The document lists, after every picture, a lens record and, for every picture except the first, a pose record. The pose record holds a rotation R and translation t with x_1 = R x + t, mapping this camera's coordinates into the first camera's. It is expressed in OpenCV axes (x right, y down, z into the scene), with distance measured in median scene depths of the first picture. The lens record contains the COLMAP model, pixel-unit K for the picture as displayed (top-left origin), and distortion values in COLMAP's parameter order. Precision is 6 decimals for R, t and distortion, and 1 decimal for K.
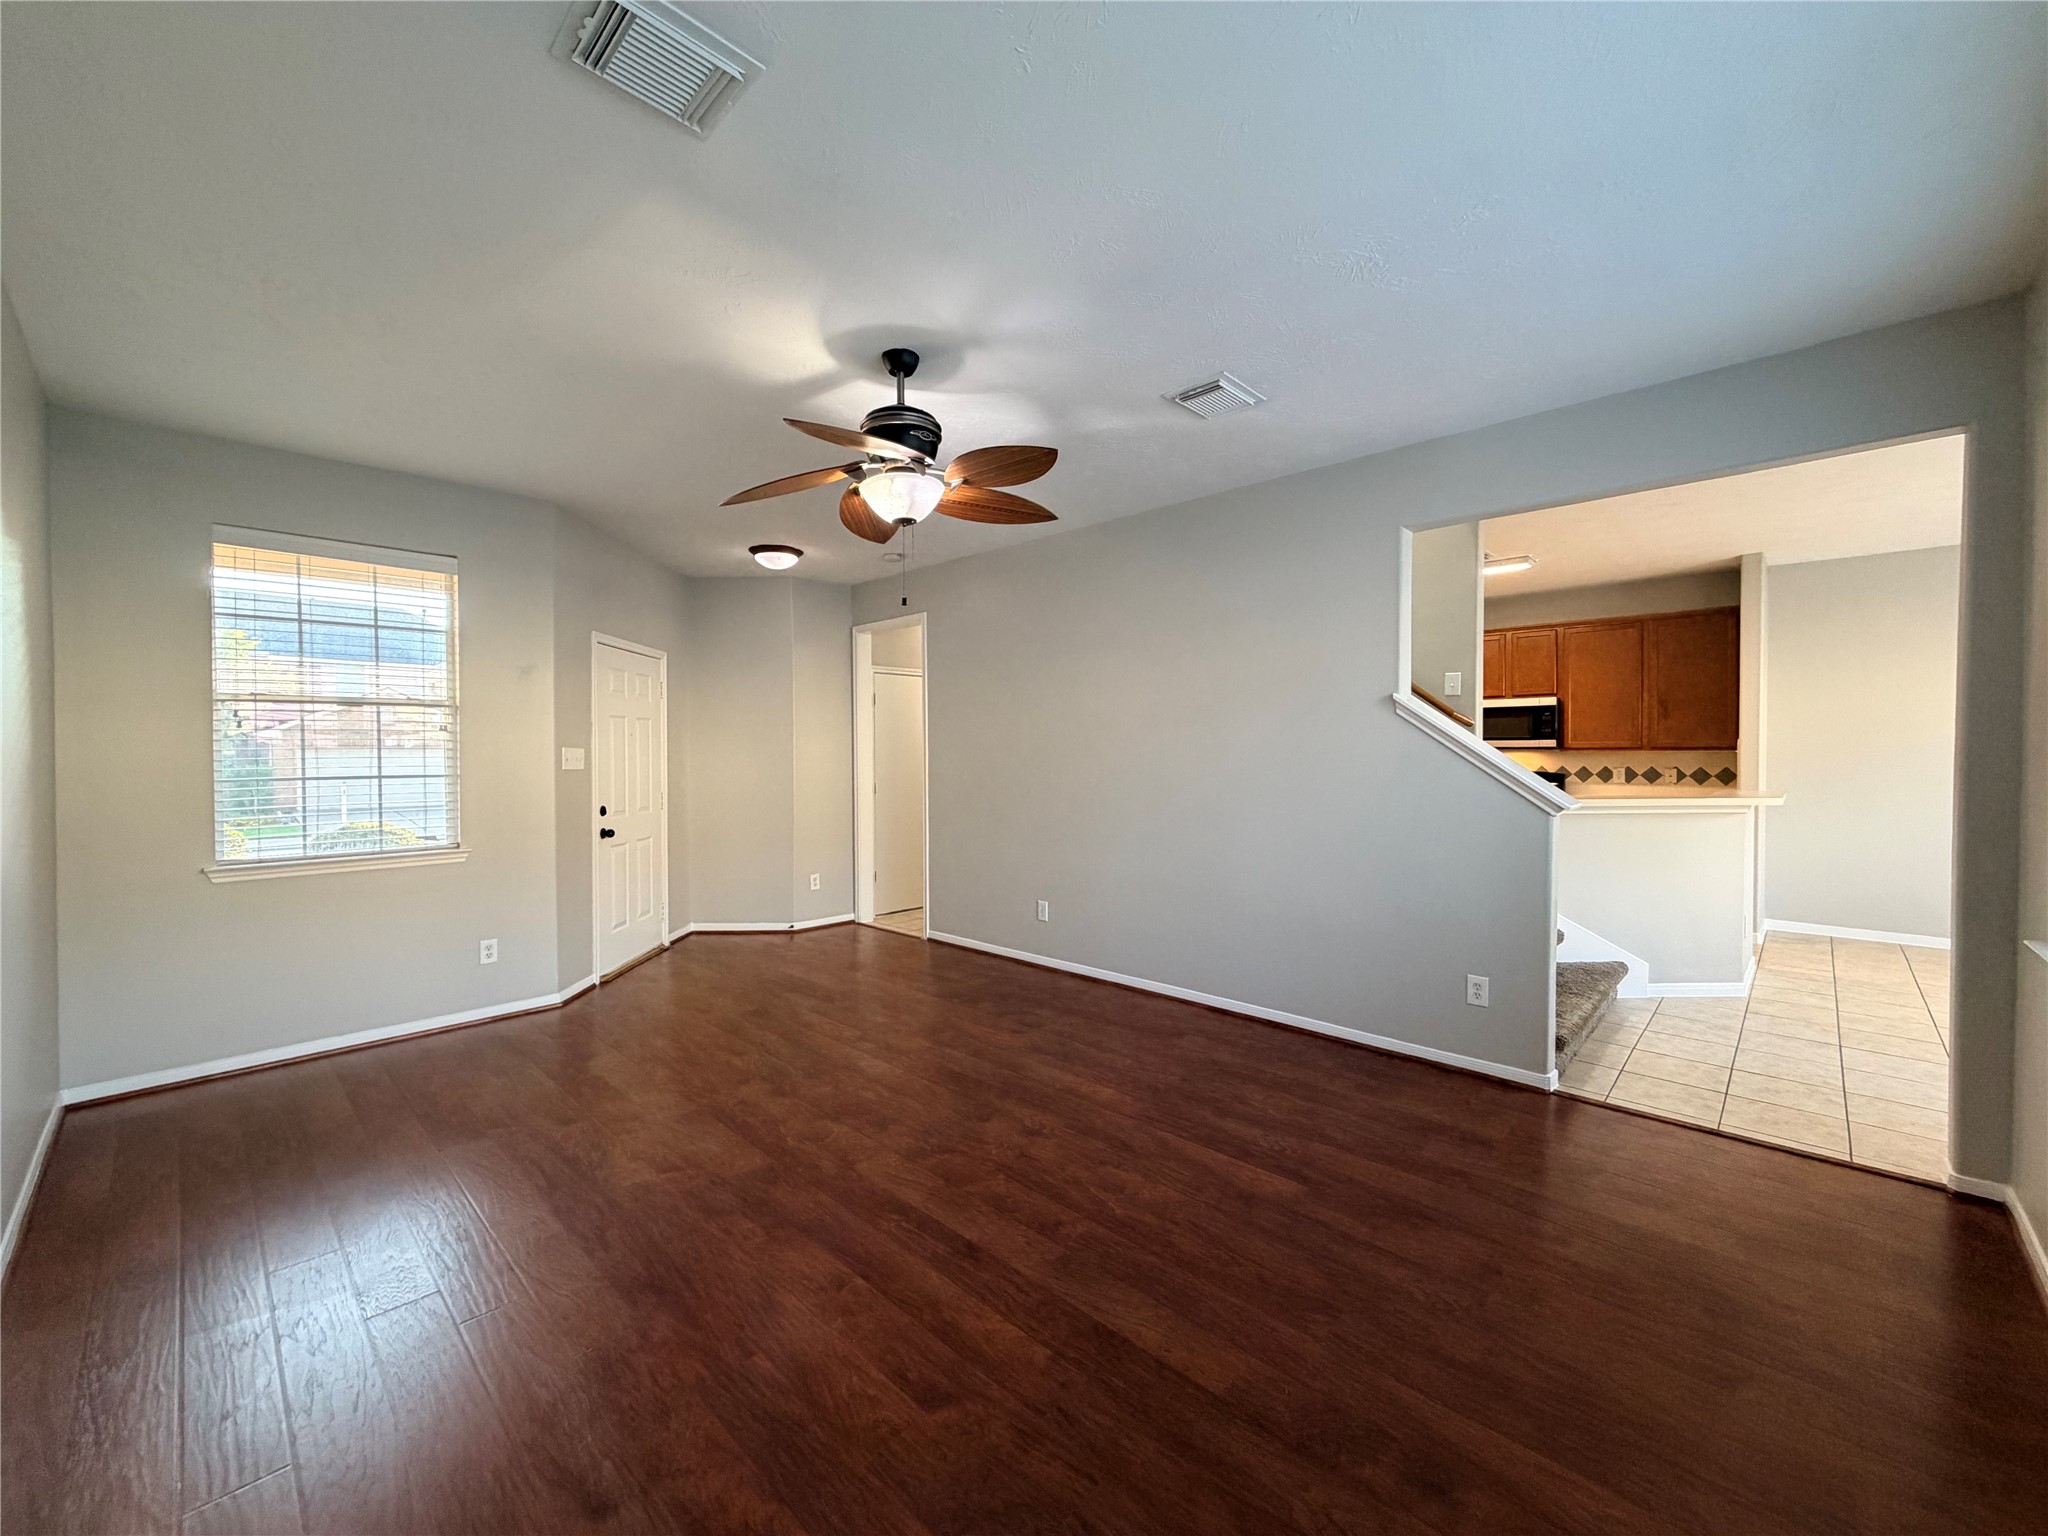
lens RADIAL K [[818.1, 0, 1017.5], [0, 818.1, 762.5], [0, 0, 1]] dist [0.002348, 0.000142]
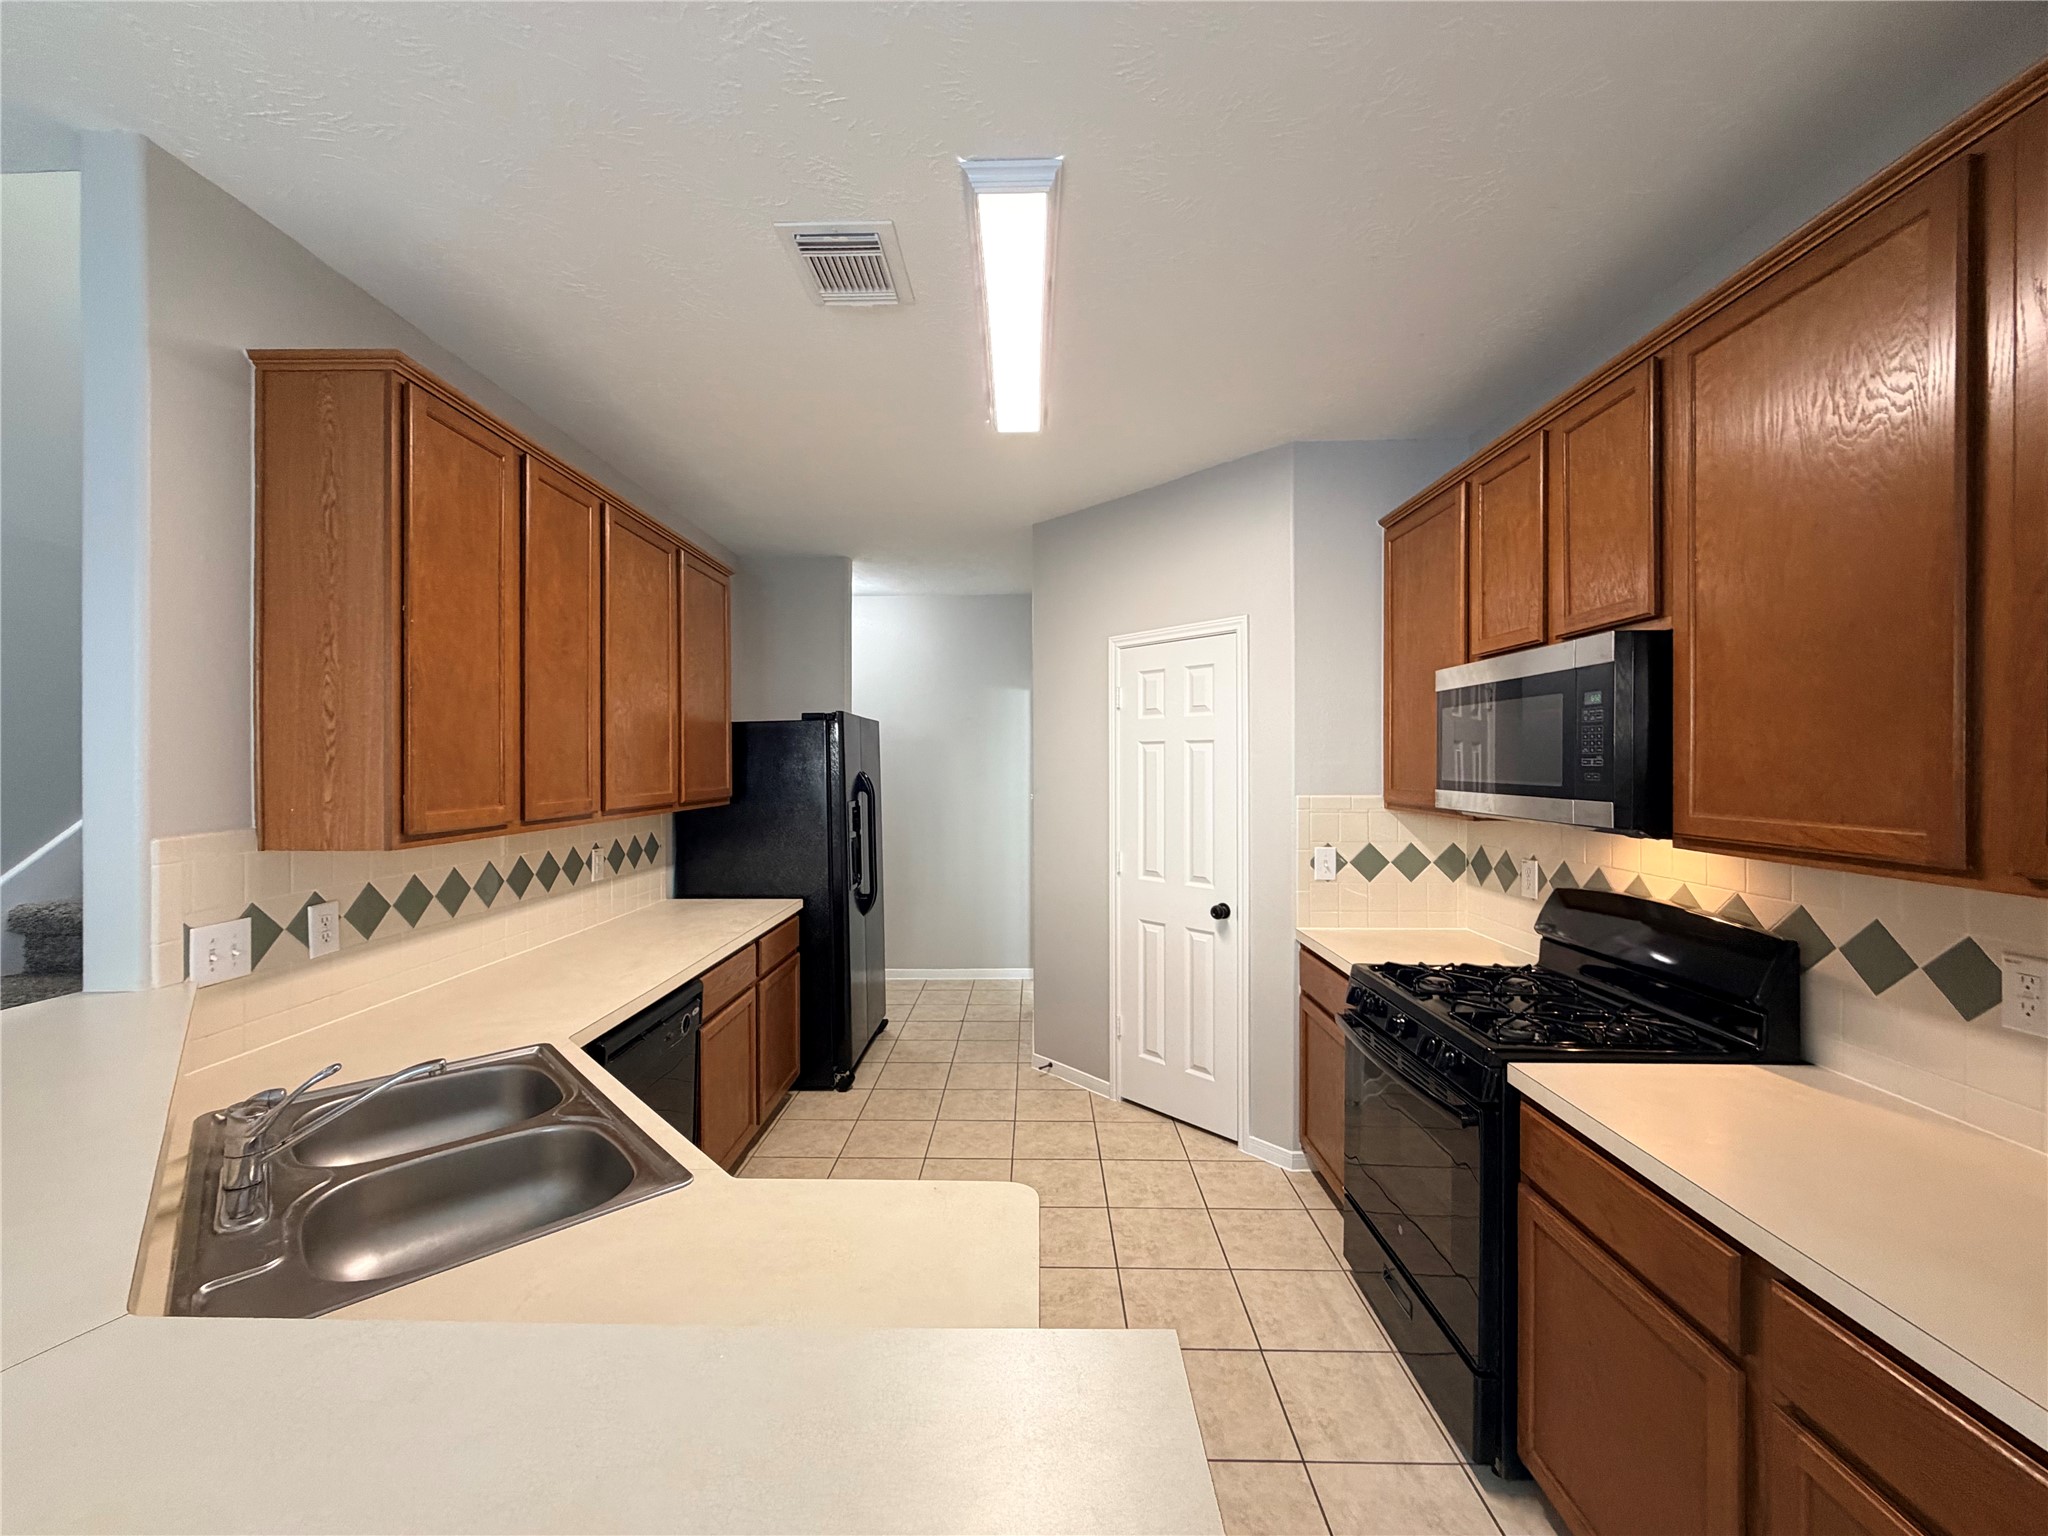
lens RADIAL K [[818.1, 0, 1017.5], [0, 818.1, 762.5], [0, 0, 1]] dist [0.002348, 0.000142]
pose [[0.684270, 0.001129, -0.729228, 0.714530], [-0.007925, 0.999951, -0.005889, -0.036196], [0.729186, 0.009809, 0.684245, 0.699751]]
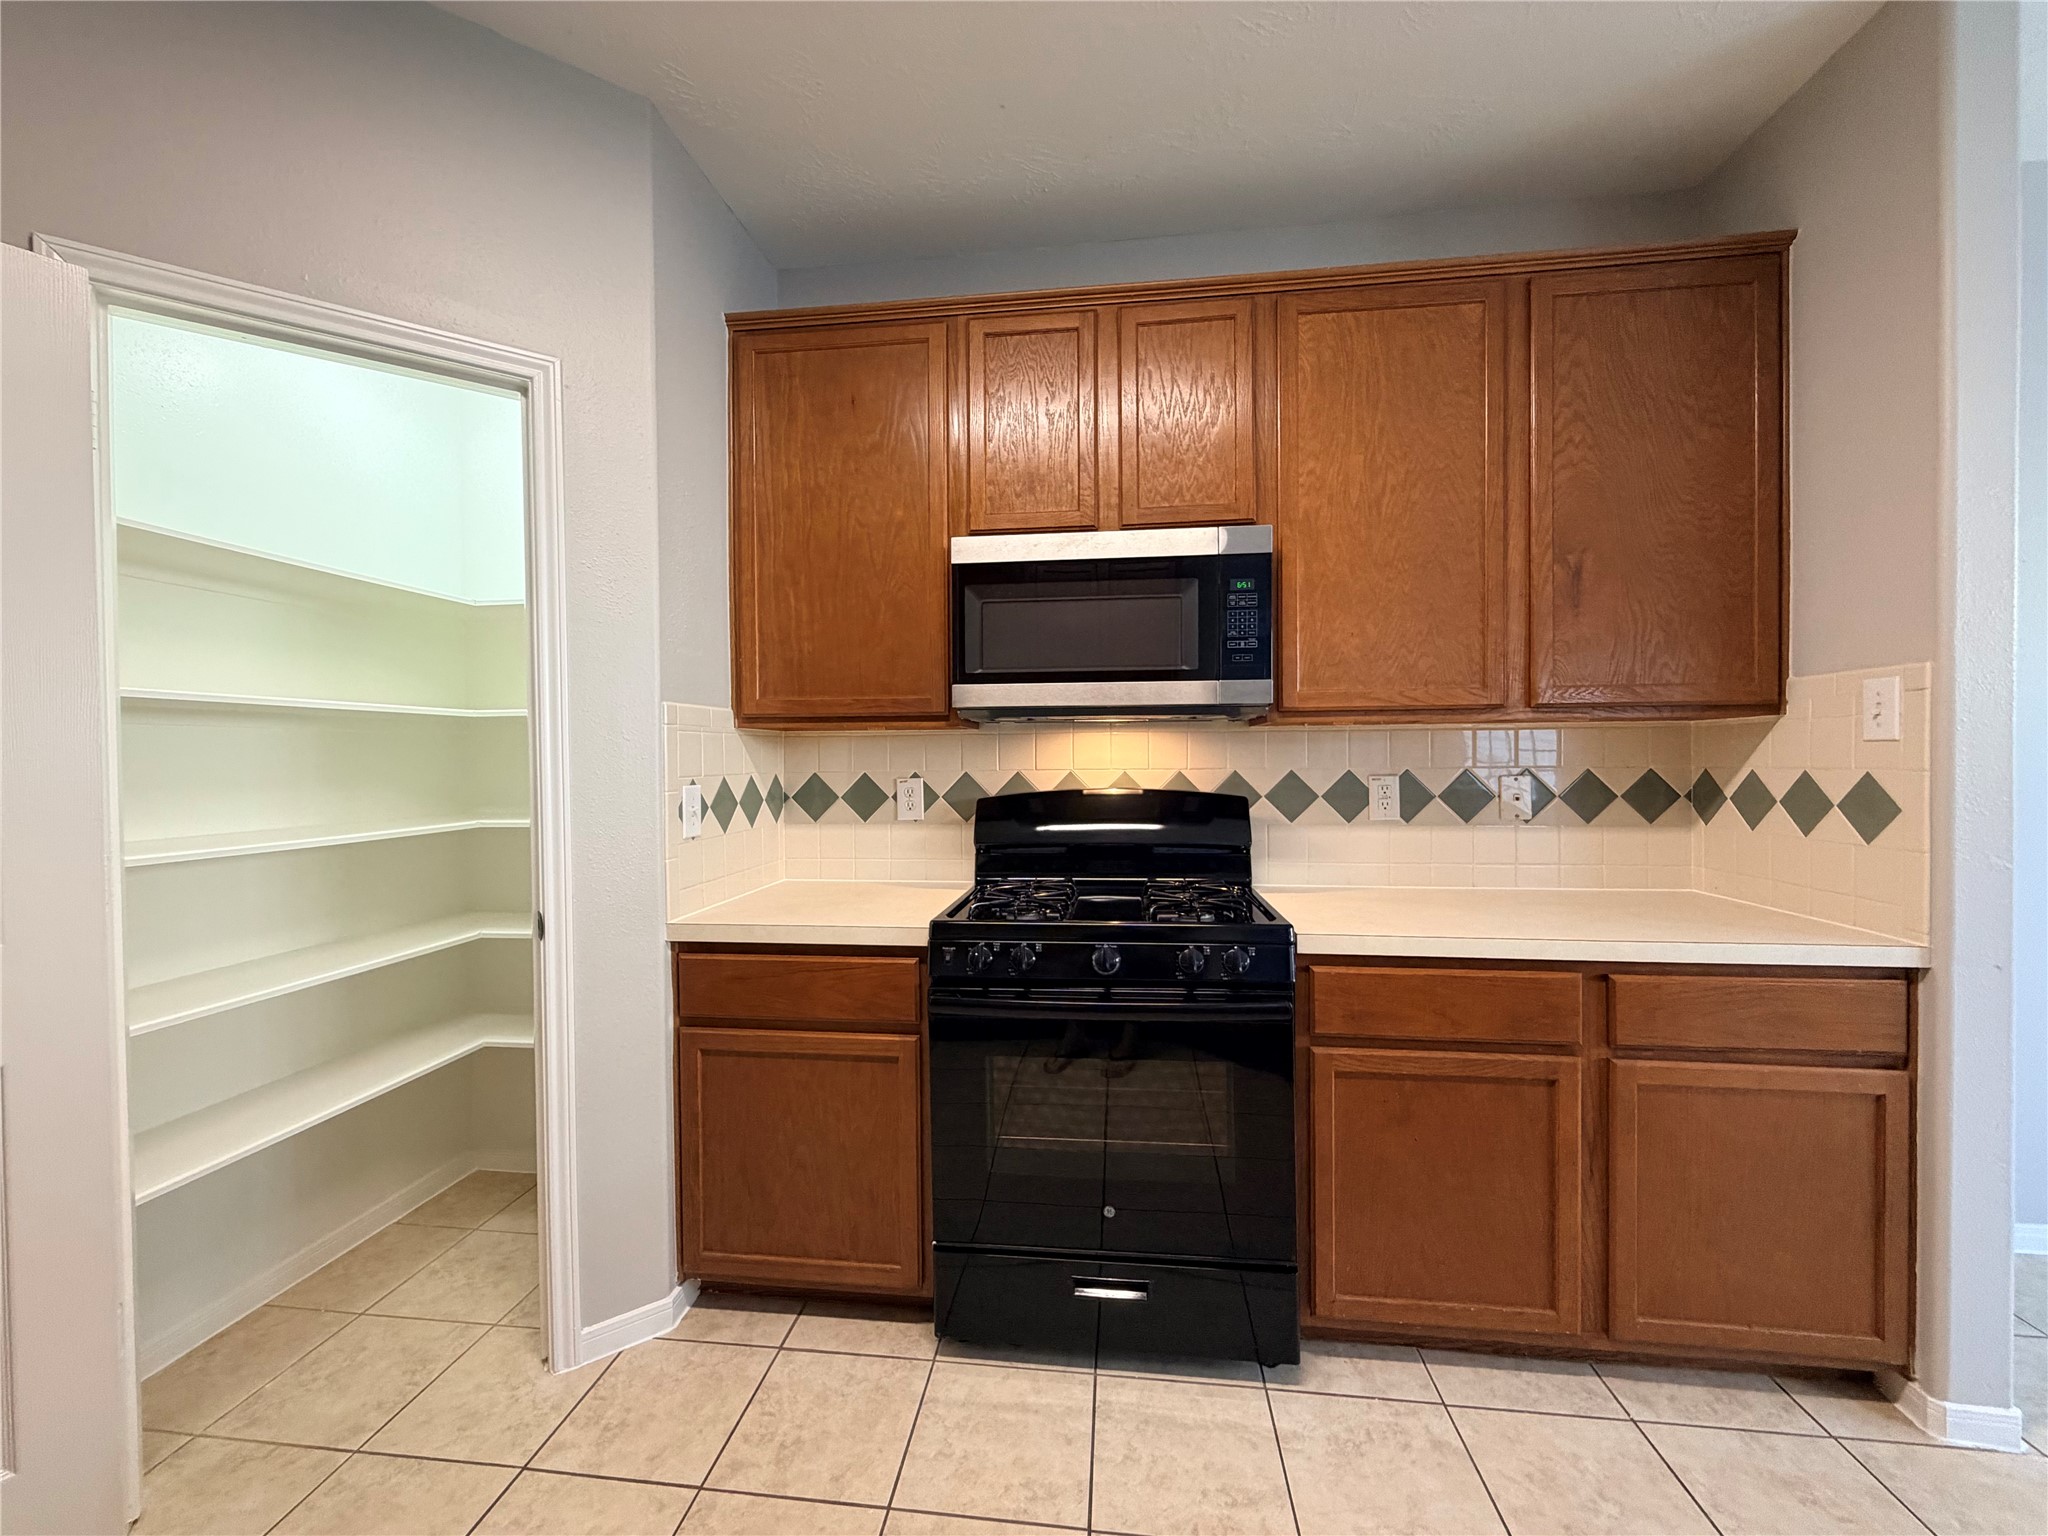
lens RADIAL K [[818.1, 0, 1017.5], [0, 818.1, 762.5], [0, 0, 1]] dist [0.002348, 0.000142]
pose [[0.797037, -0.010438, 0.603840, 0.424151], [0.013879, 0.999903, -0.001034, -0.000239], [-0.603771, 0.009205, 0.797105, 0.832818]]
